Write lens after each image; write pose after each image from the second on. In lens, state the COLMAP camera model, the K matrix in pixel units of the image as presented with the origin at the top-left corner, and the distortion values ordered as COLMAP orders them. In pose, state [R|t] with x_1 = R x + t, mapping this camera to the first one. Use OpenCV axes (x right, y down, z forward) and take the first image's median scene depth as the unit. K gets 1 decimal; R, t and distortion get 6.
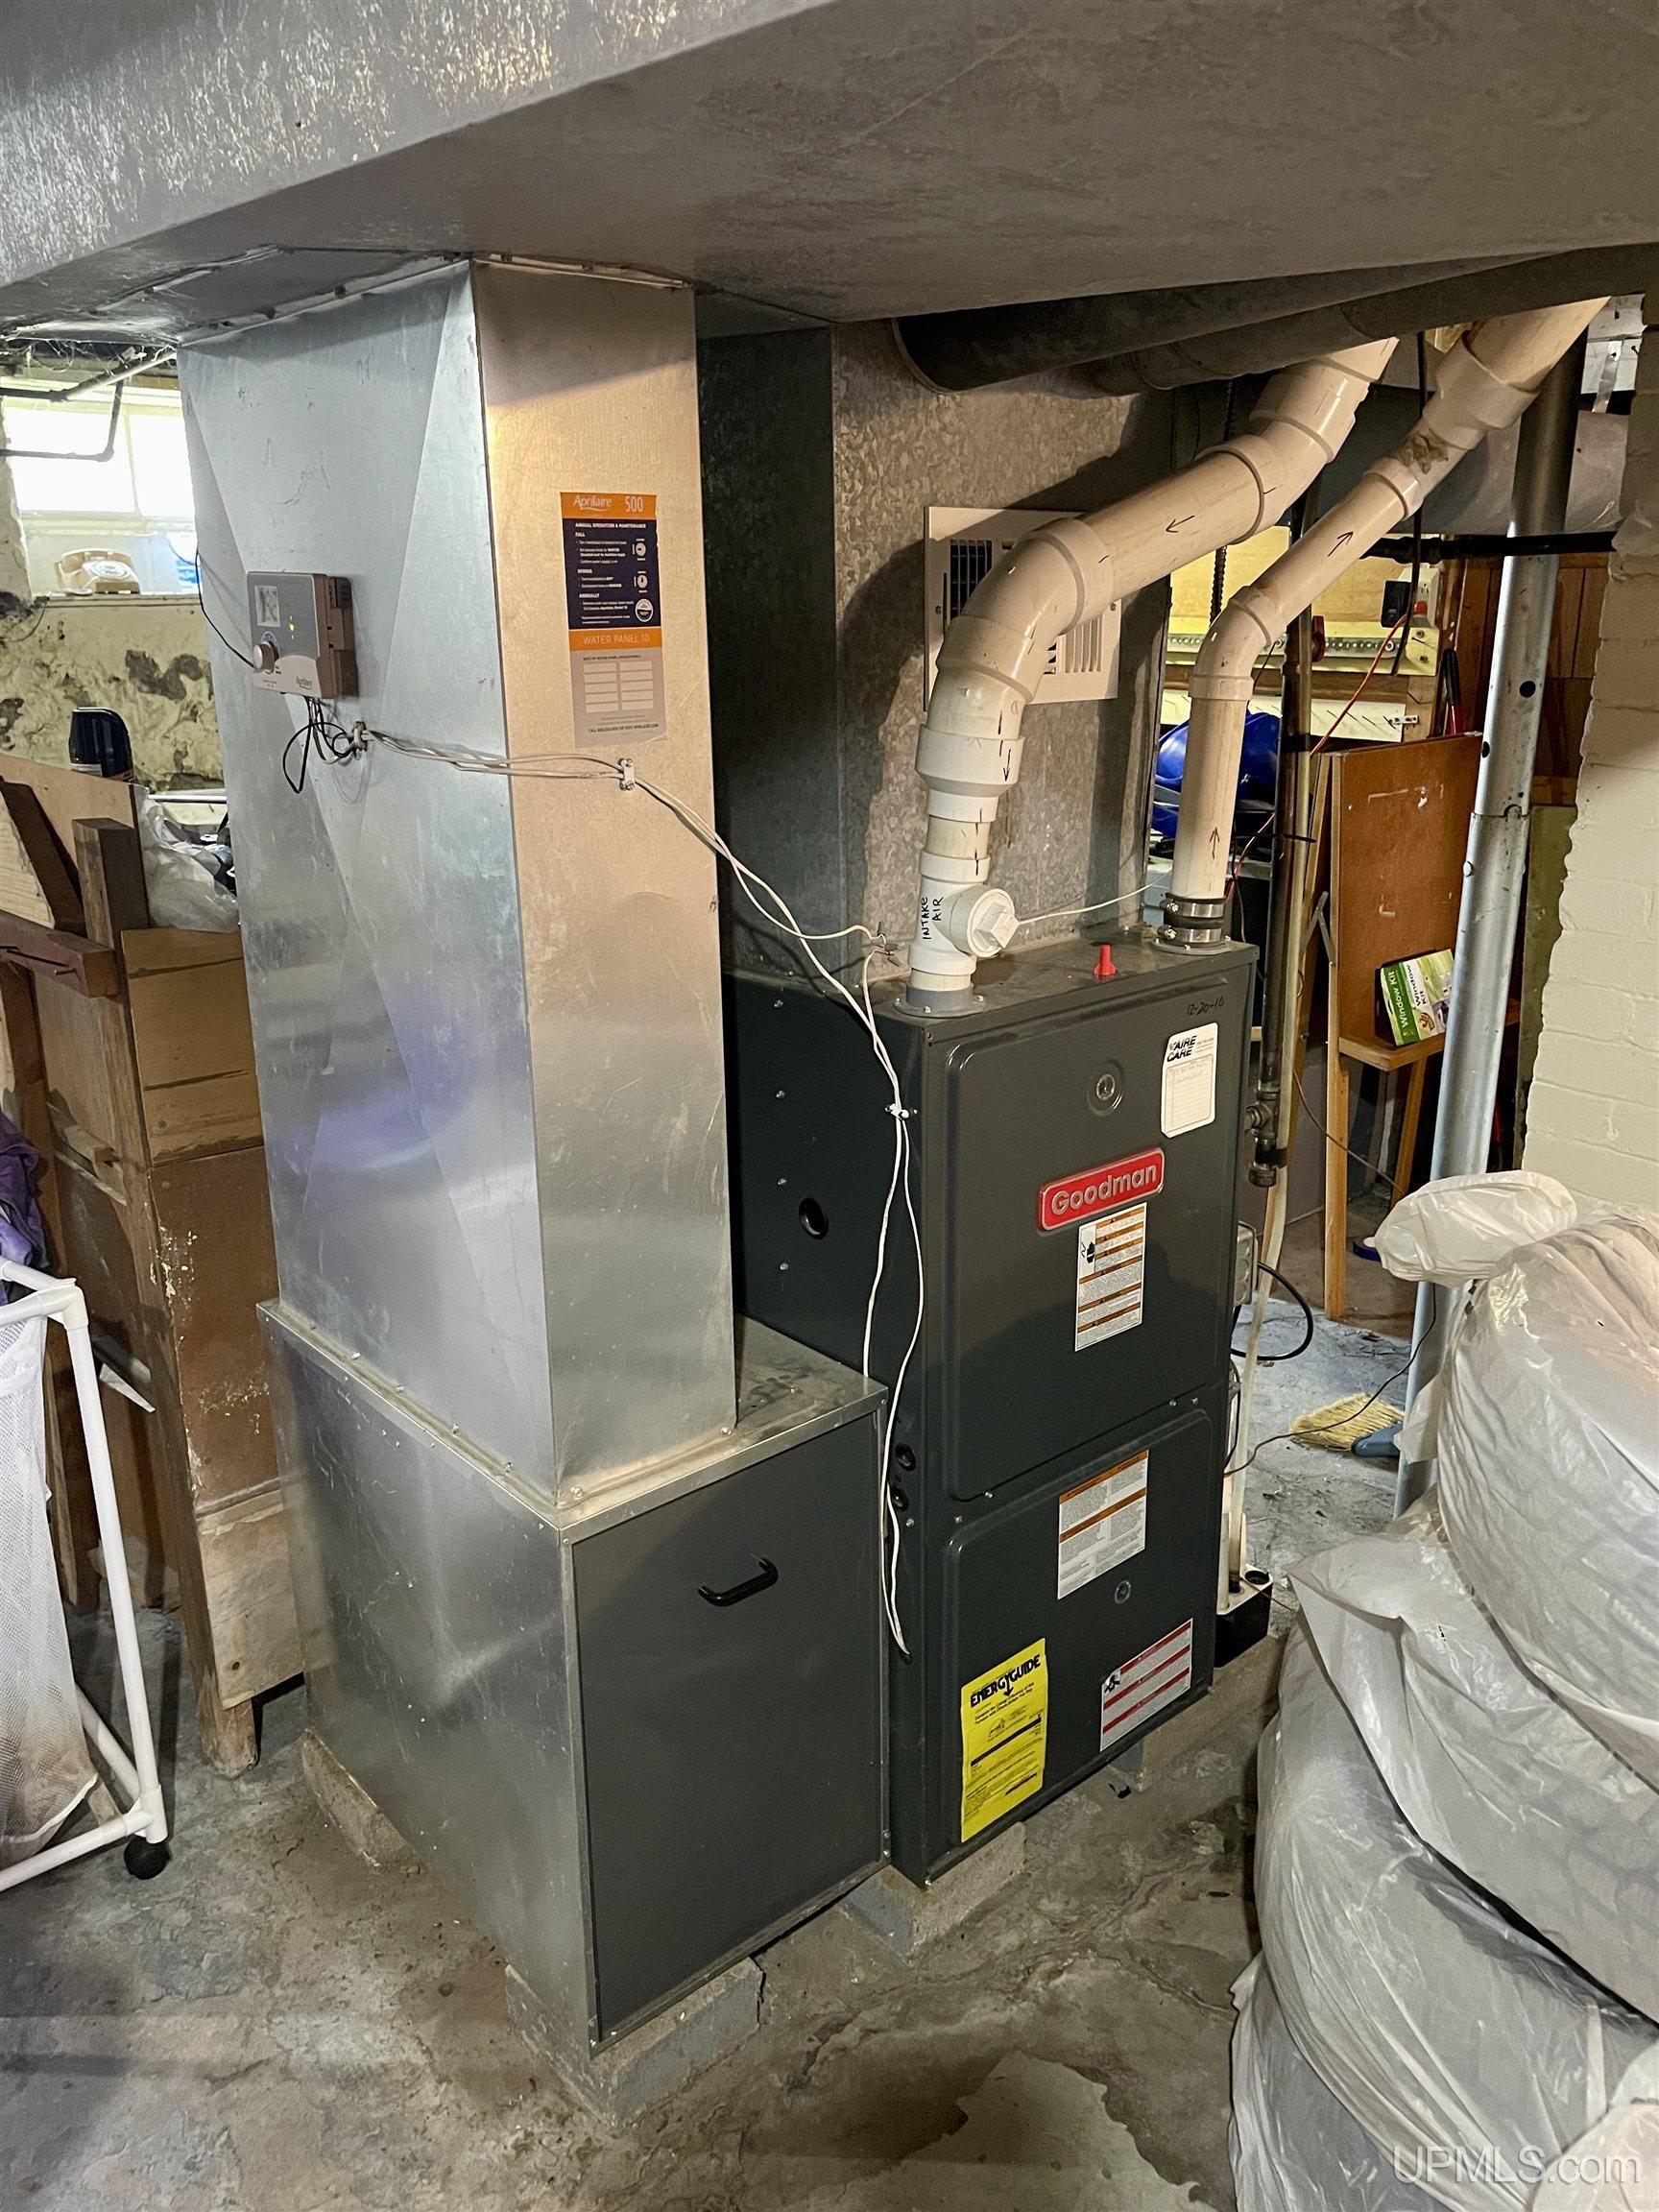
lens RADIAL K [[1683.5, 0, 823.2], [0, 1683.5, 1102.3], [0, 0, 1]] dist [0.052346, -0.006960]
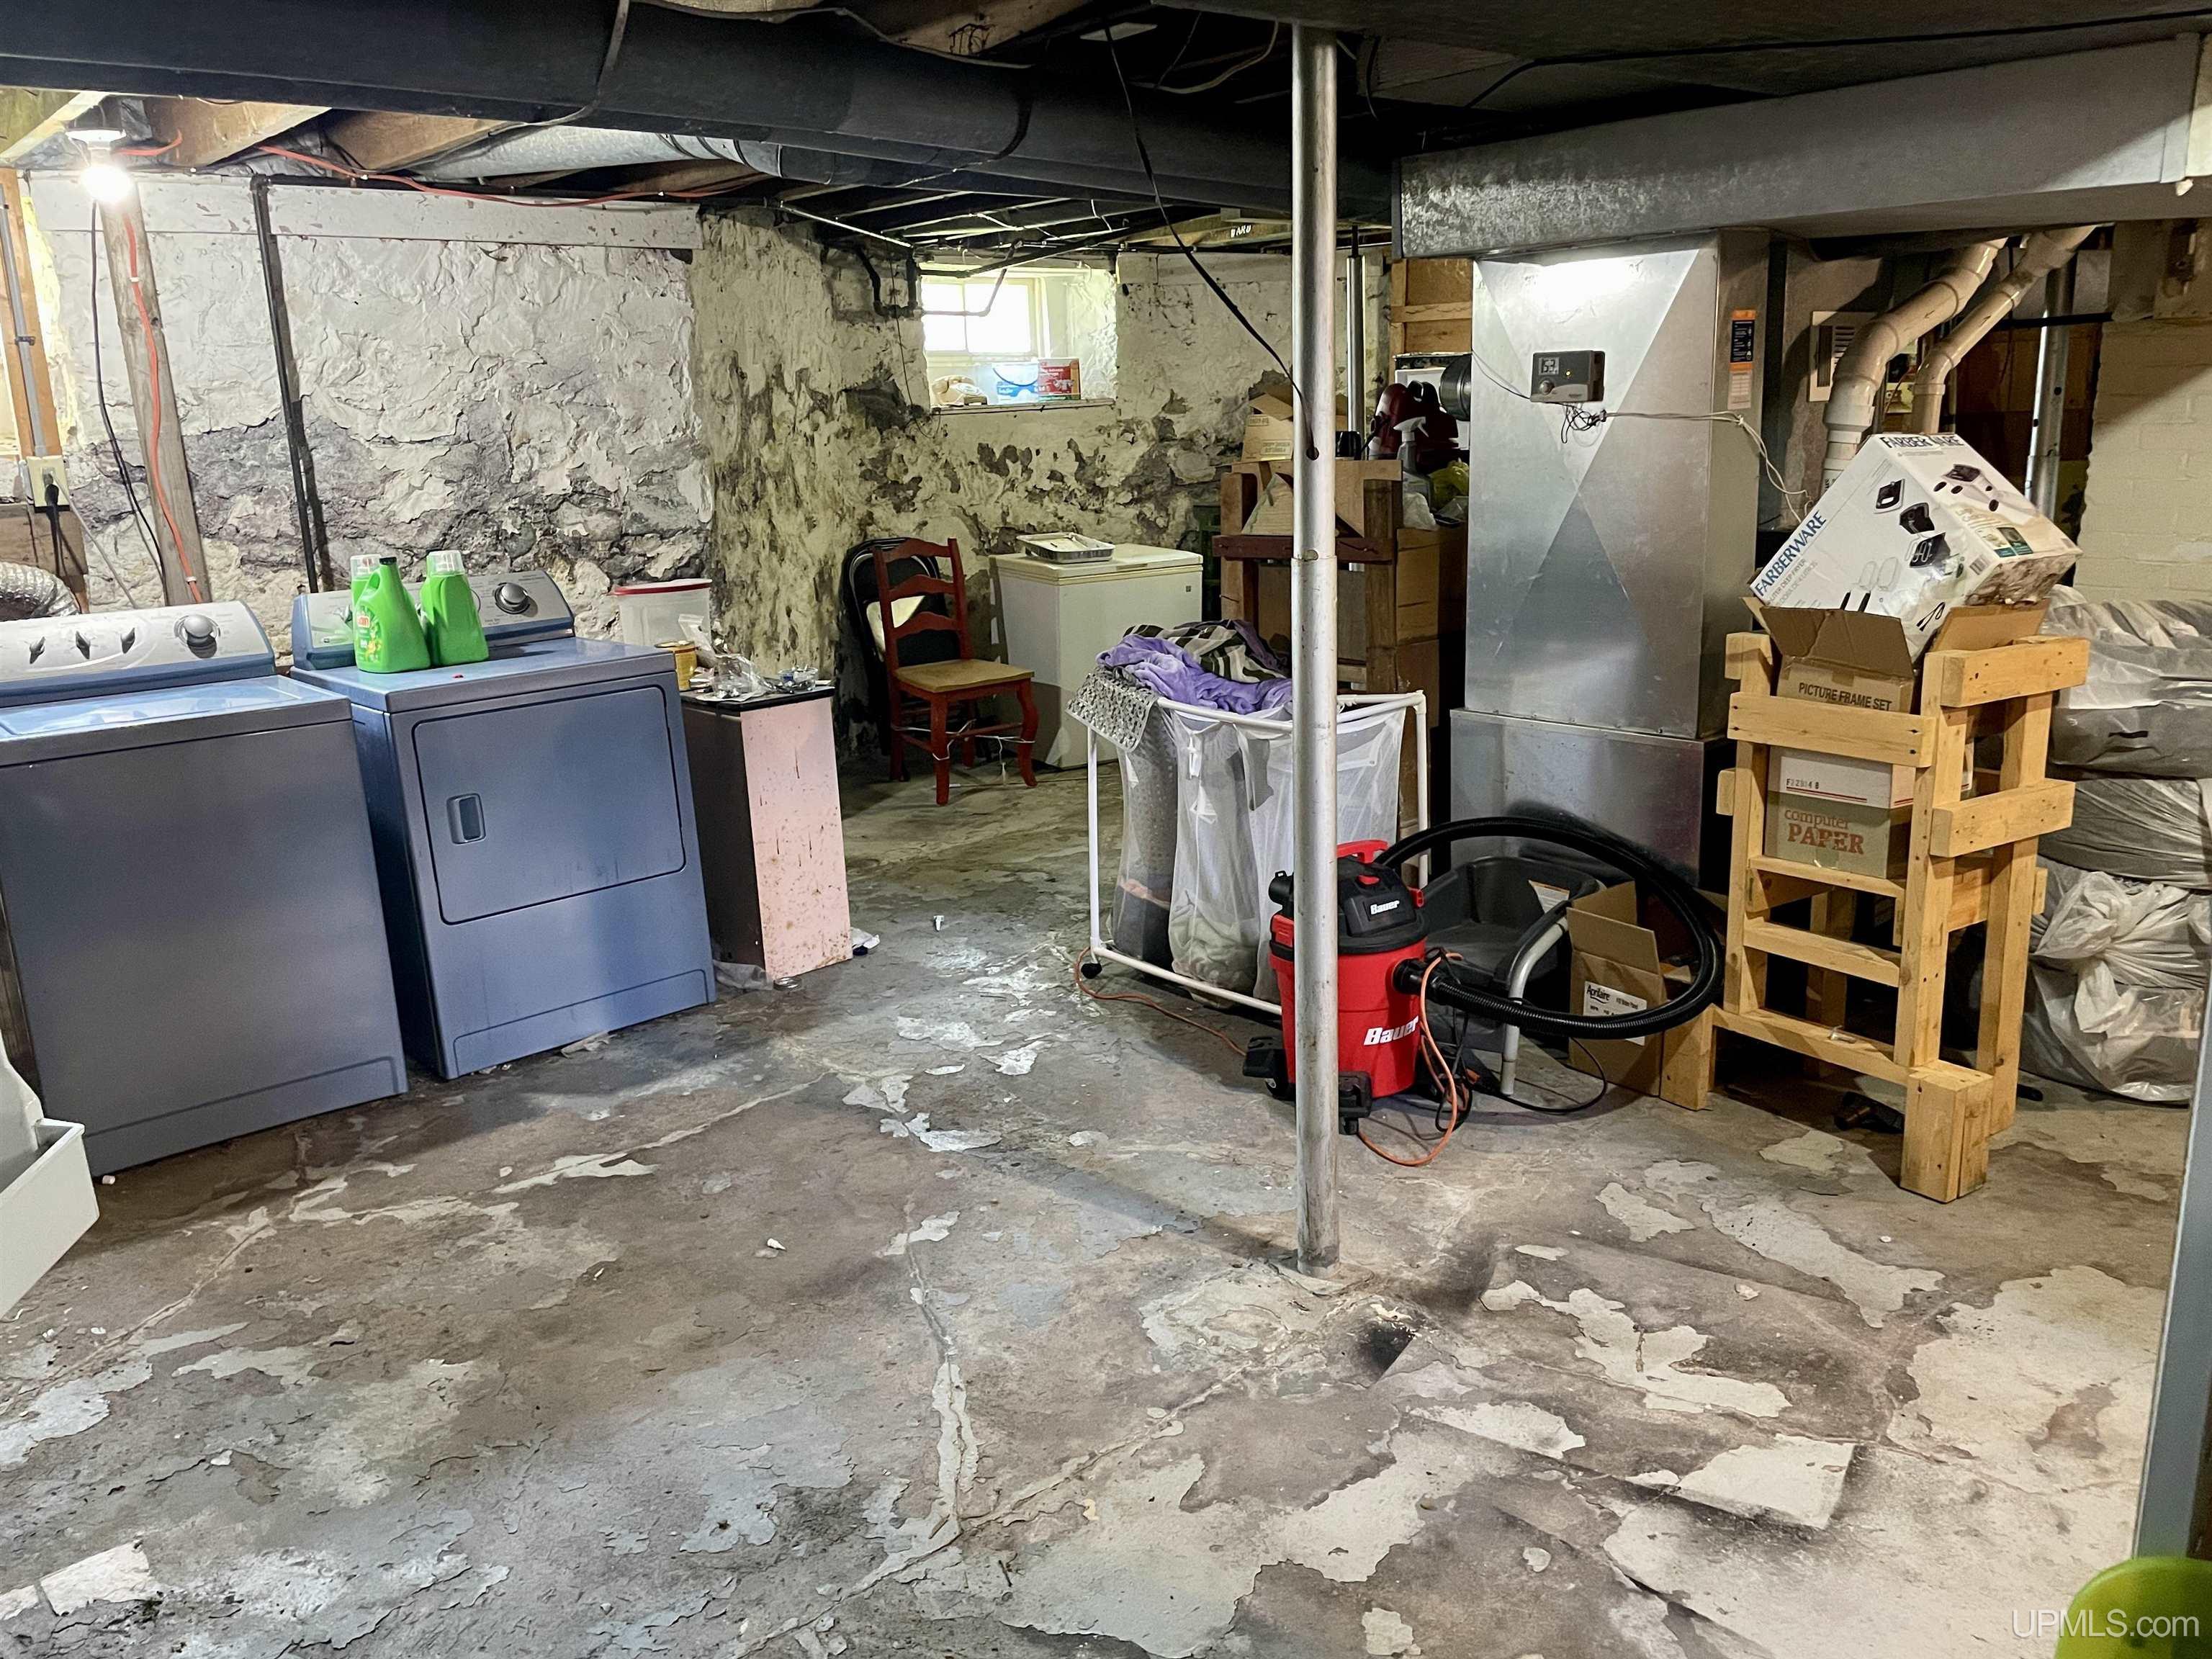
lens RADIAL K [[1683.5, 0, 1114.2], [0, 1683.5, 828.3], [0, 0, 1]] dist [0.052346, -0.006960]
pose [[0.999461, -0.031928, -0.007659, -0.726583], [0.031458, 0.997978, -0.055226, 0.362585], [0.009407, 0.054955, 0.998445, -1.041672]]
